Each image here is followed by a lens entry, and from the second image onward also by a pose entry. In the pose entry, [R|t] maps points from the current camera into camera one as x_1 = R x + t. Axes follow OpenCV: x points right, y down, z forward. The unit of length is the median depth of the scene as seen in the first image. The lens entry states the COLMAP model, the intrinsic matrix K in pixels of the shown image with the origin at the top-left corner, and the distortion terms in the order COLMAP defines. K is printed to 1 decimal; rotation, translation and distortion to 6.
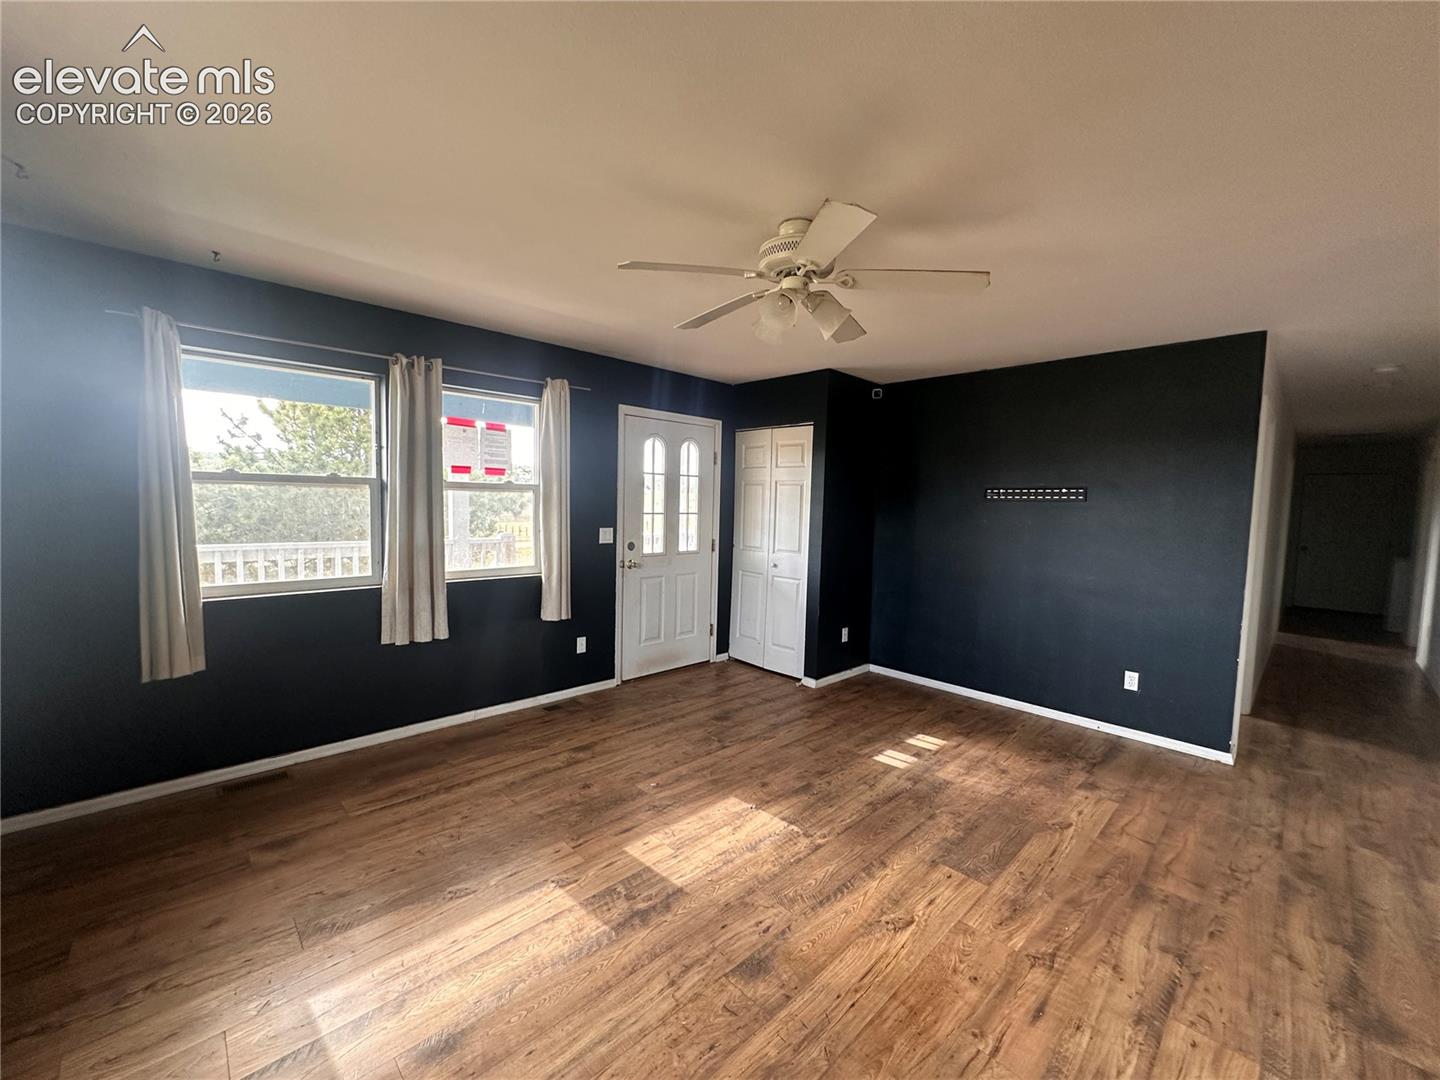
lens RADIAL K [[573.1, 0, 721.9], [0, 573.1, 540.3], [0, 0, 1]] dist [-0.000885, 0.000135]
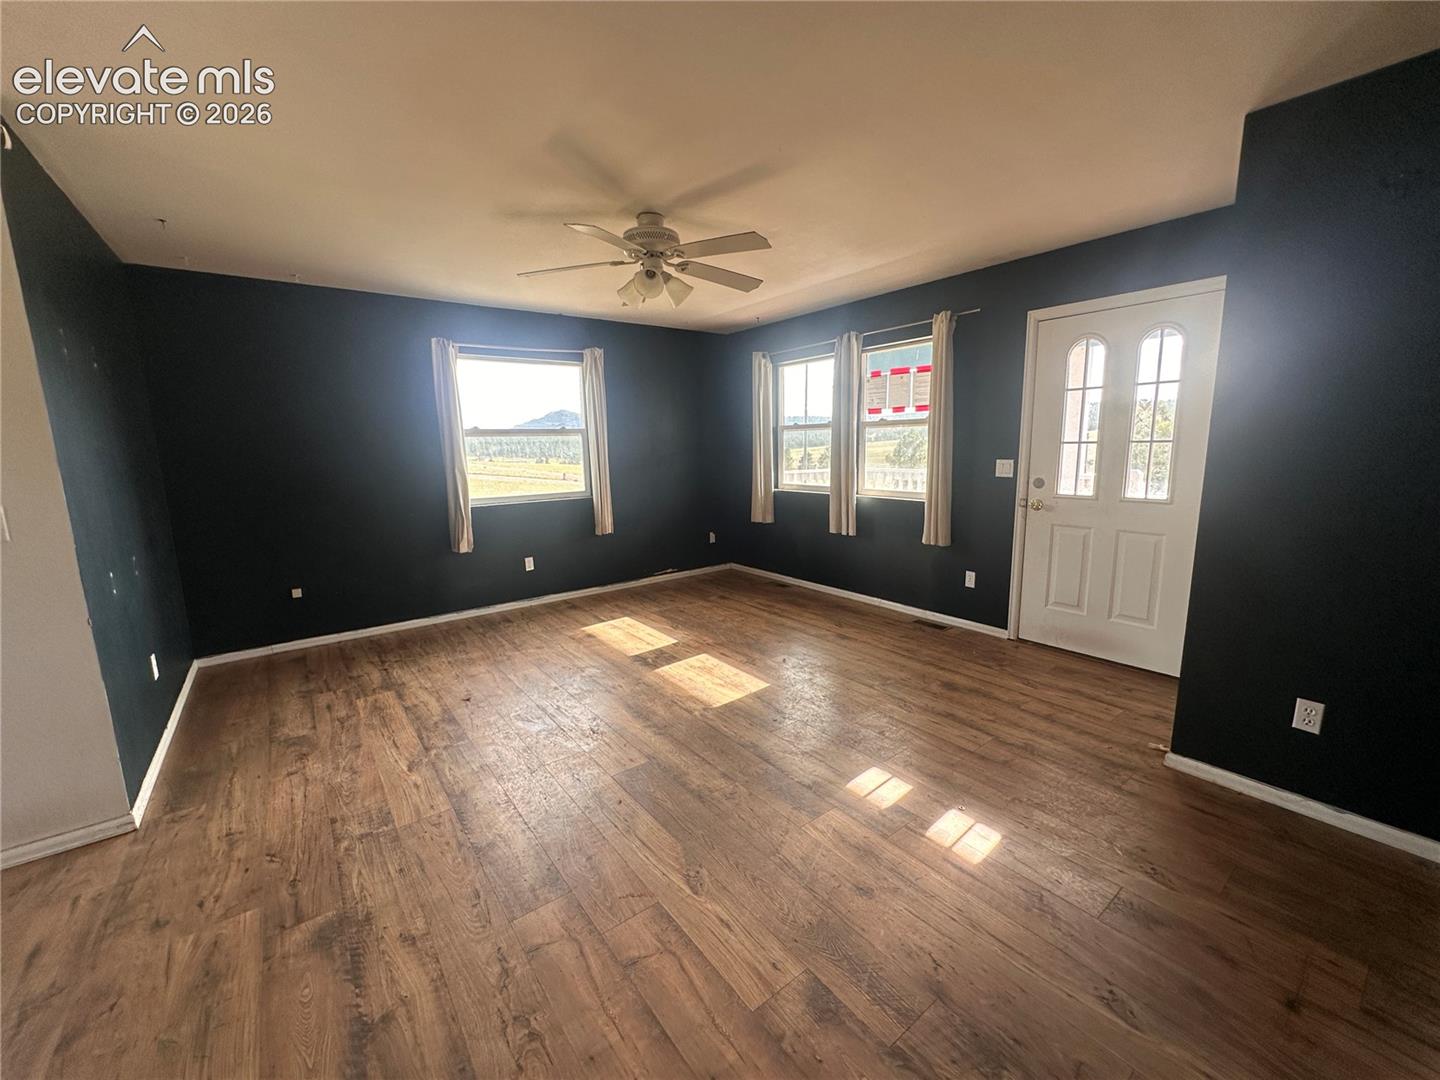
lens RADIAL K [[578.5, 0, 724.2], [0, 578.5, 539.2], [0, 0, 1]] dist [-0.001097, -0.000039]
pose [[-0.112184, 0.142398, -0.983432, 0.869320], [-0.049312, 0.987662, 0.148635, -0.013265], [0.992463, 0.065170, -0.103778, 0.769664]]
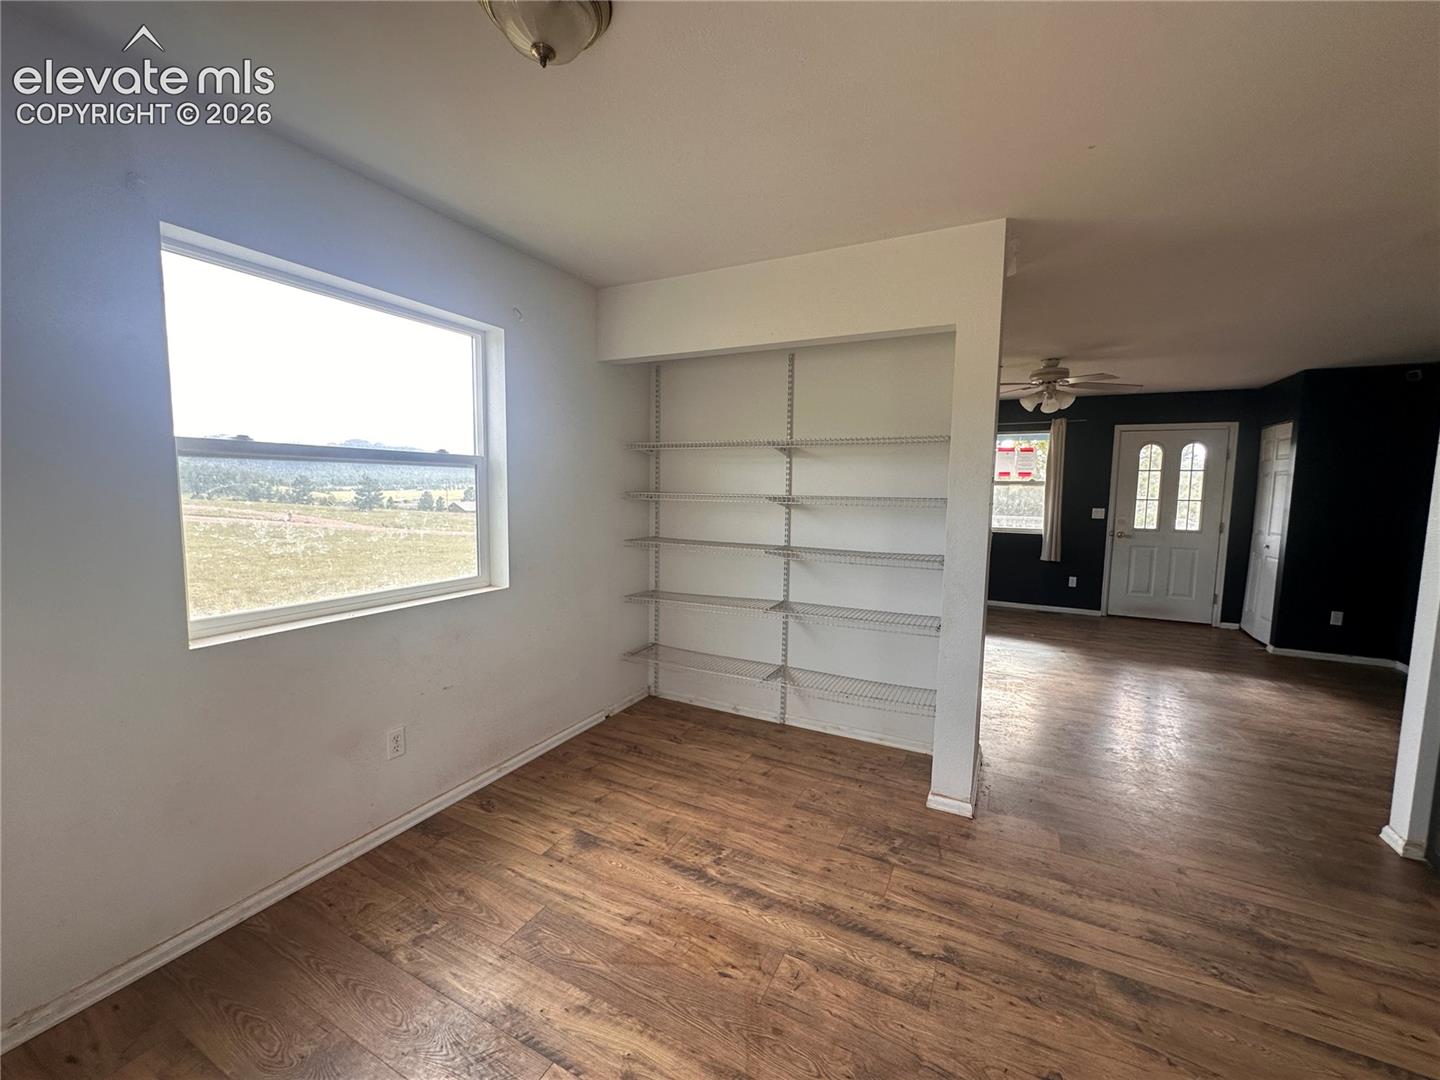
lens RADIAL K [[570.2, 0, 717.1], [0, 570.2, 537.0], [0, 0, 1]] dist [0.000319, -0.008310]
pose [[0.320219, 0.062241, -0.945297, 1.039019], [-0.071749, 0.996567, 0.041312, 0.074037], [0.944623, 0.054596, 0.323586, -0.499270]]
